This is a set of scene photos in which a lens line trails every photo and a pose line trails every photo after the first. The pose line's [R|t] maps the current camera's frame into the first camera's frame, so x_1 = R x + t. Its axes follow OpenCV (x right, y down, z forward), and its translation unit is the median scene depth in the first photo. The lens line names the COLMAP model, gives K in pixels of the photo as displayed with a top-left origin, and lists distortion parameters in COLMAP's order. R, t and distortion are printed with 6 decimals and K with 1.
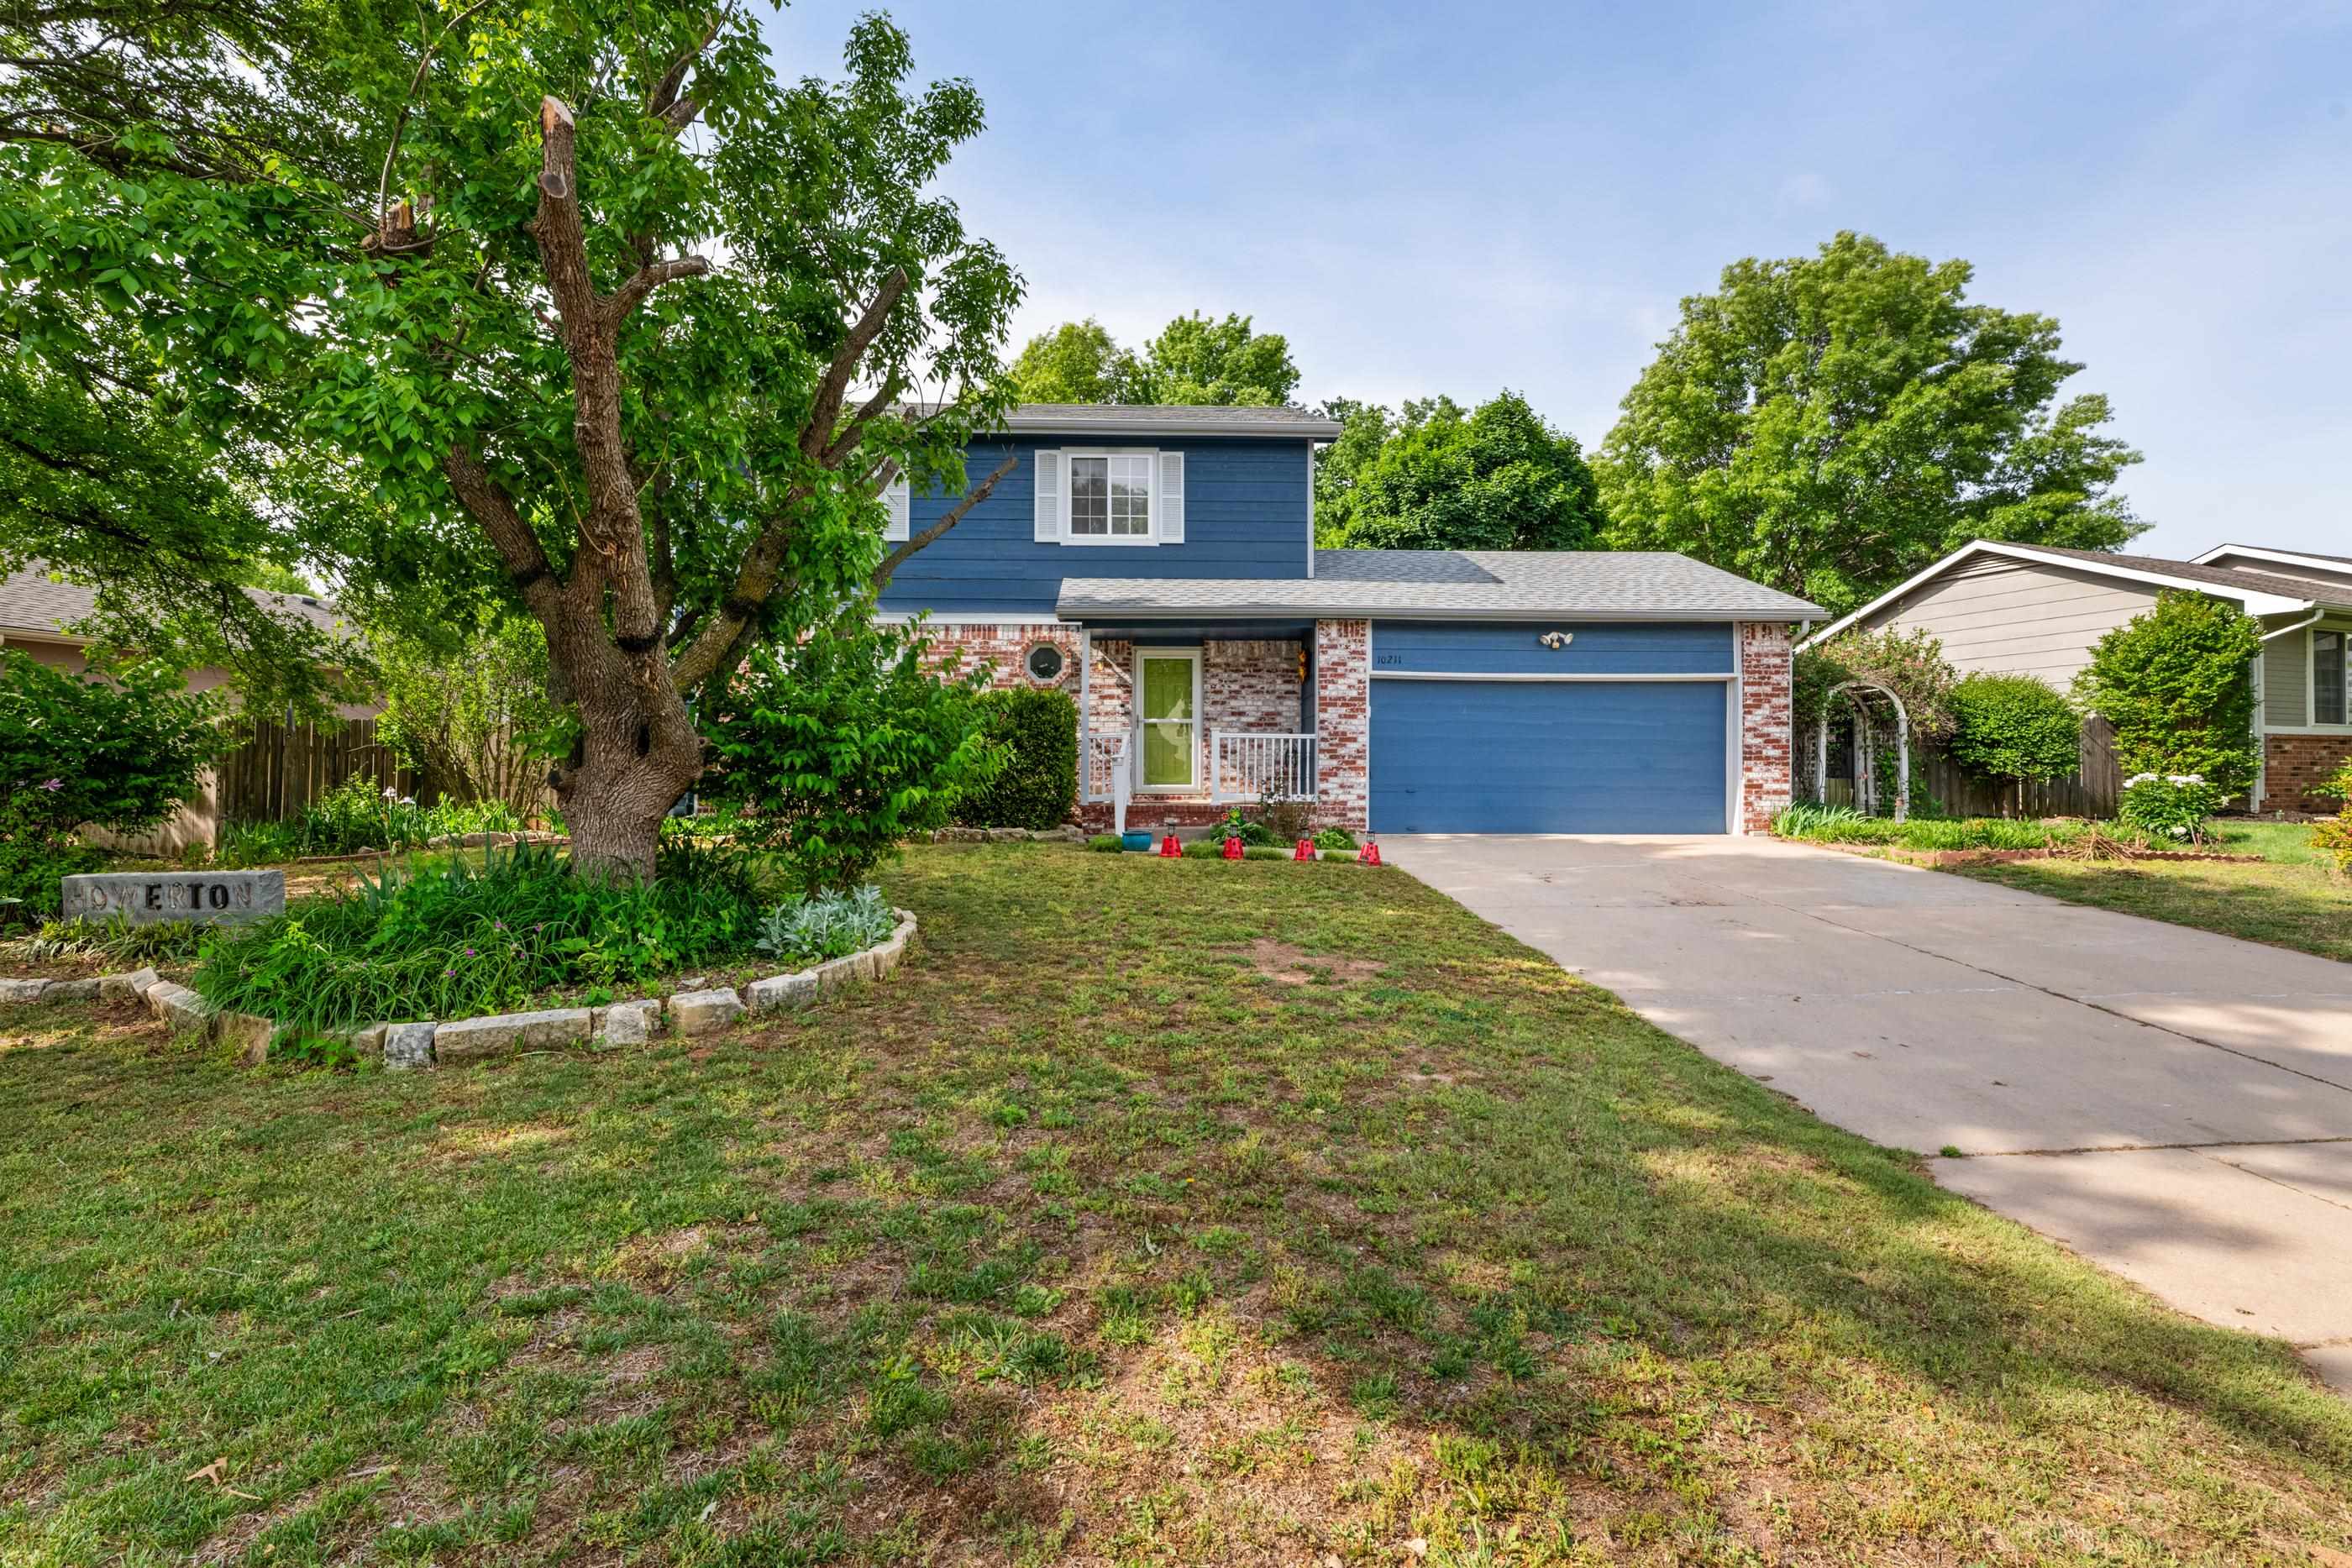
lens RADIAL K [[1028.7, 0, 1172.8], [0, 1028.7, 789.1], [0, 0, 1]] dist [-0.005499, -0.000835]
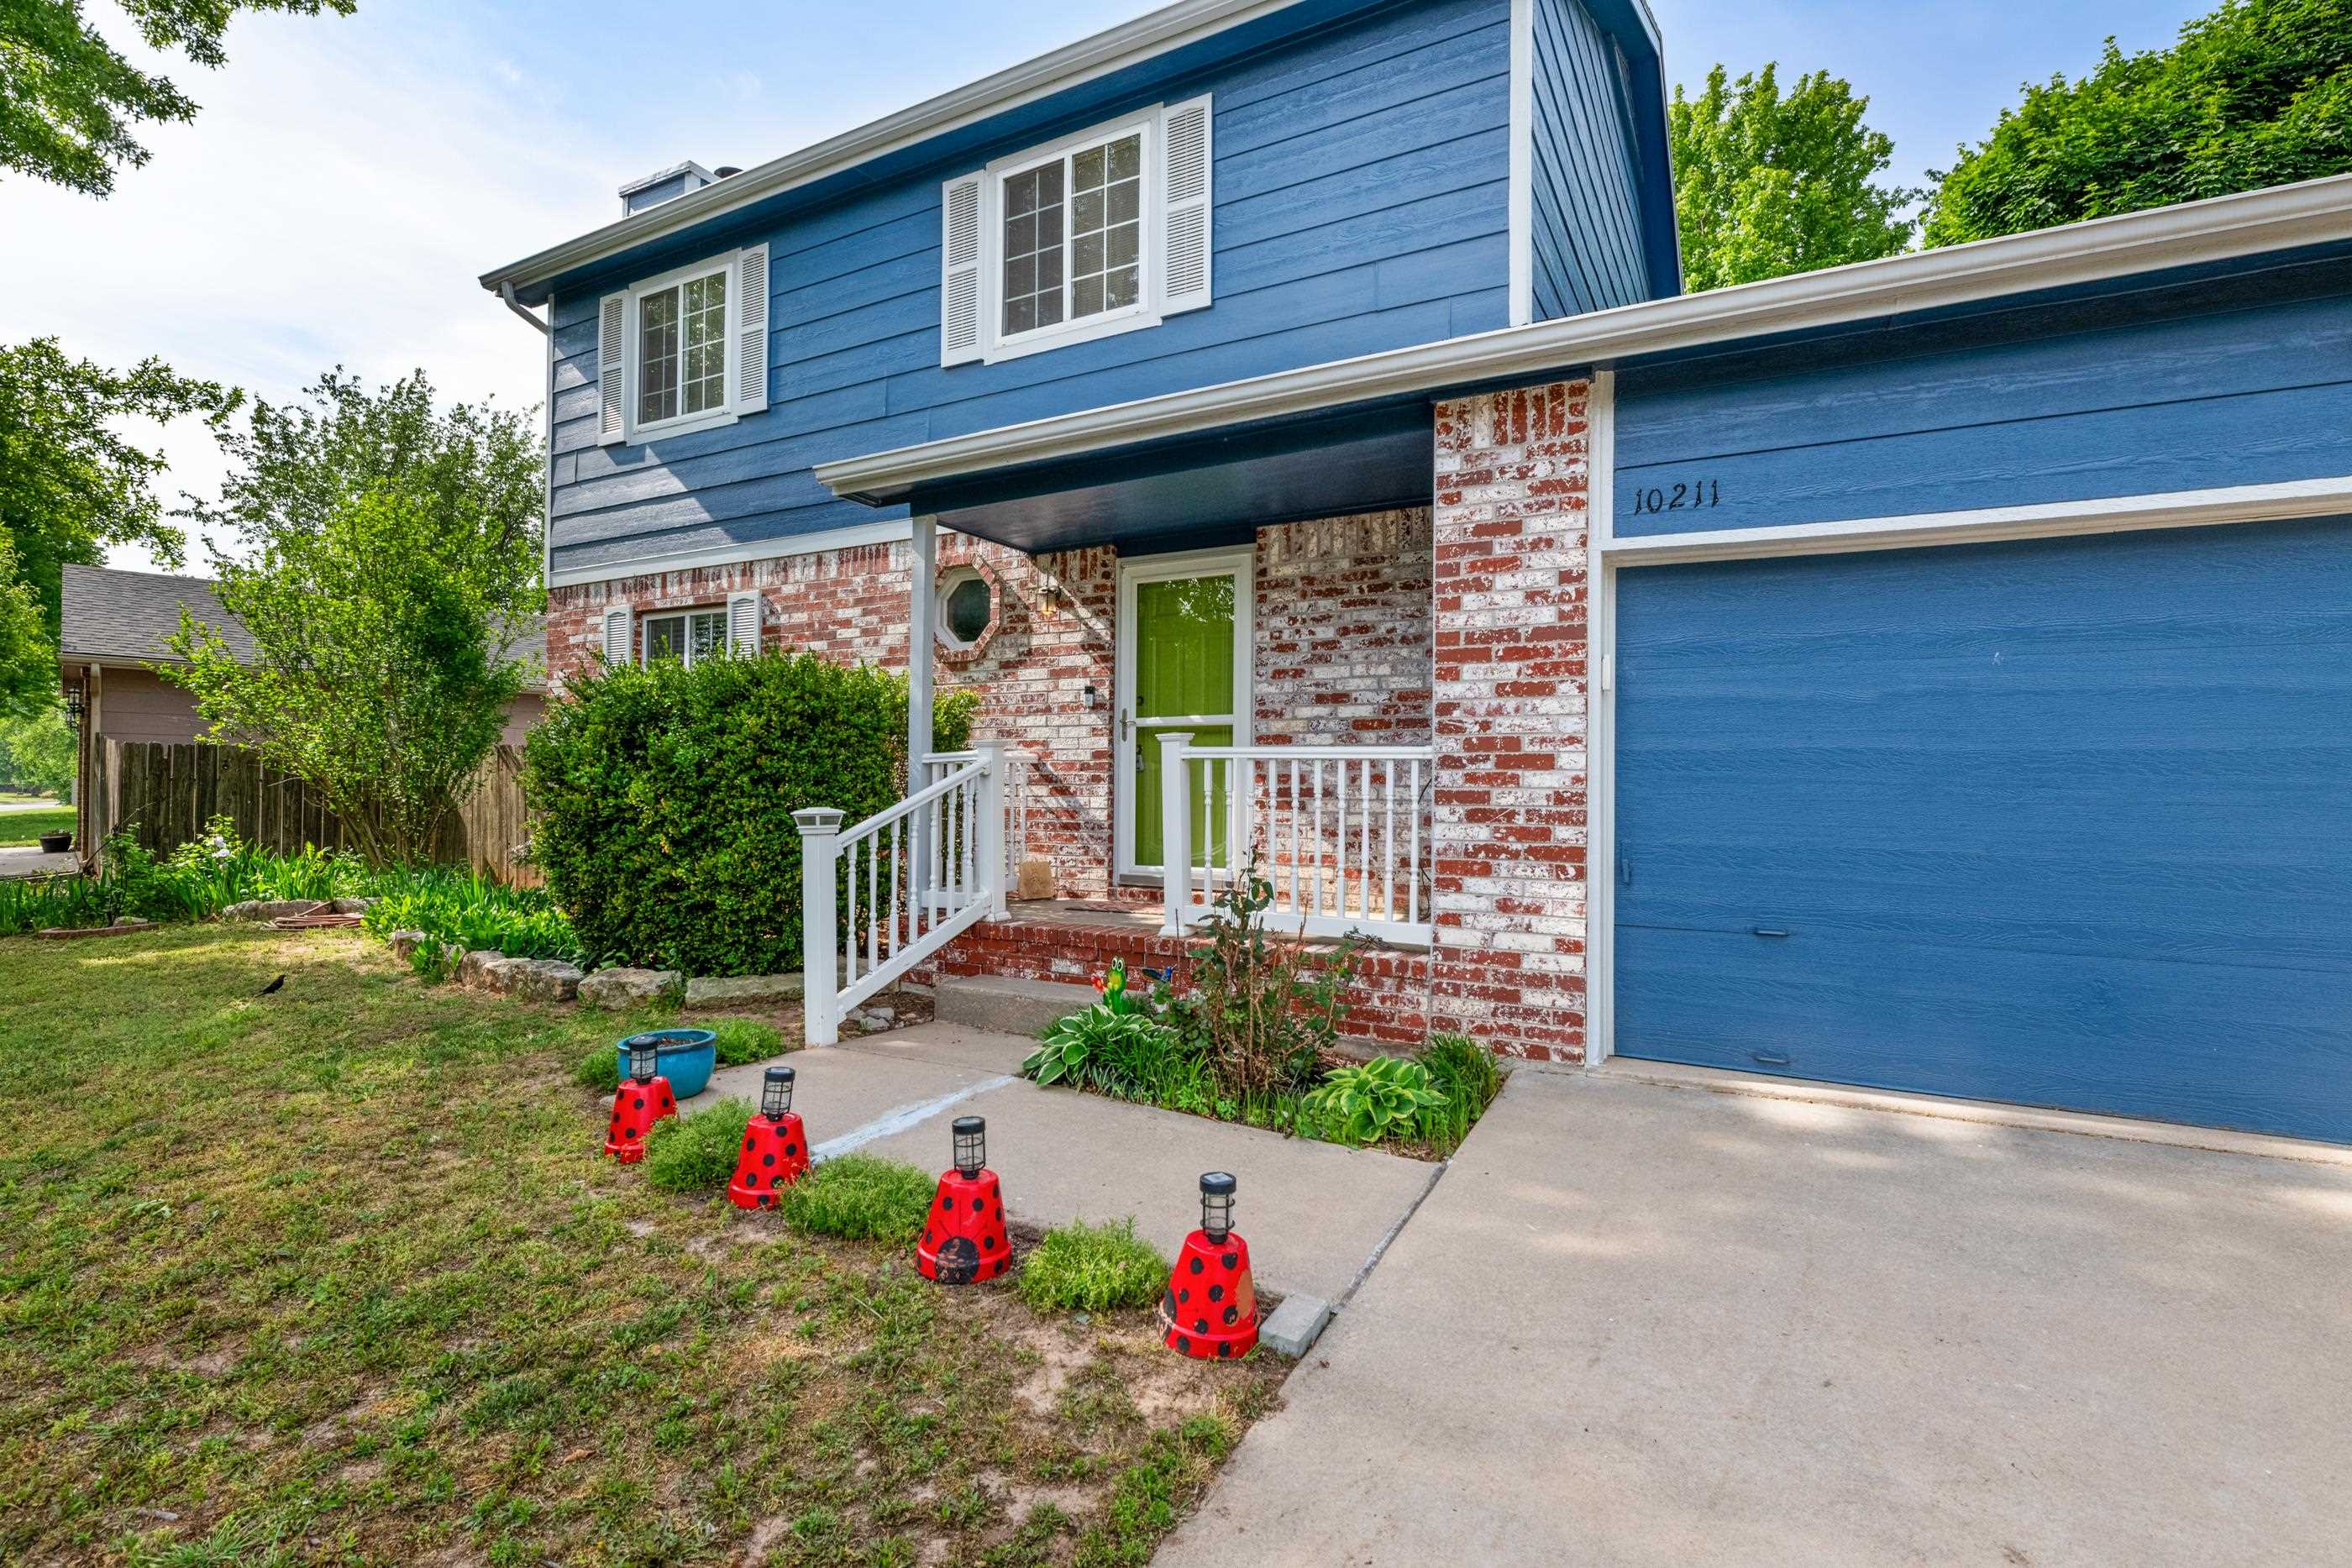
lens RADIAL K [[1090.9, 0, 1175.4], [0, 1090.9, 791.7], [0, 0, 1]] dist [0.001090, 0.000040]
pose [[0.859798, 0.005765, -0.510601, 0.233030], [-0.014498, 0.999809, -0.013124, -0.030451], [0.510428, 0.018687, 0.859717, 0.608943]]
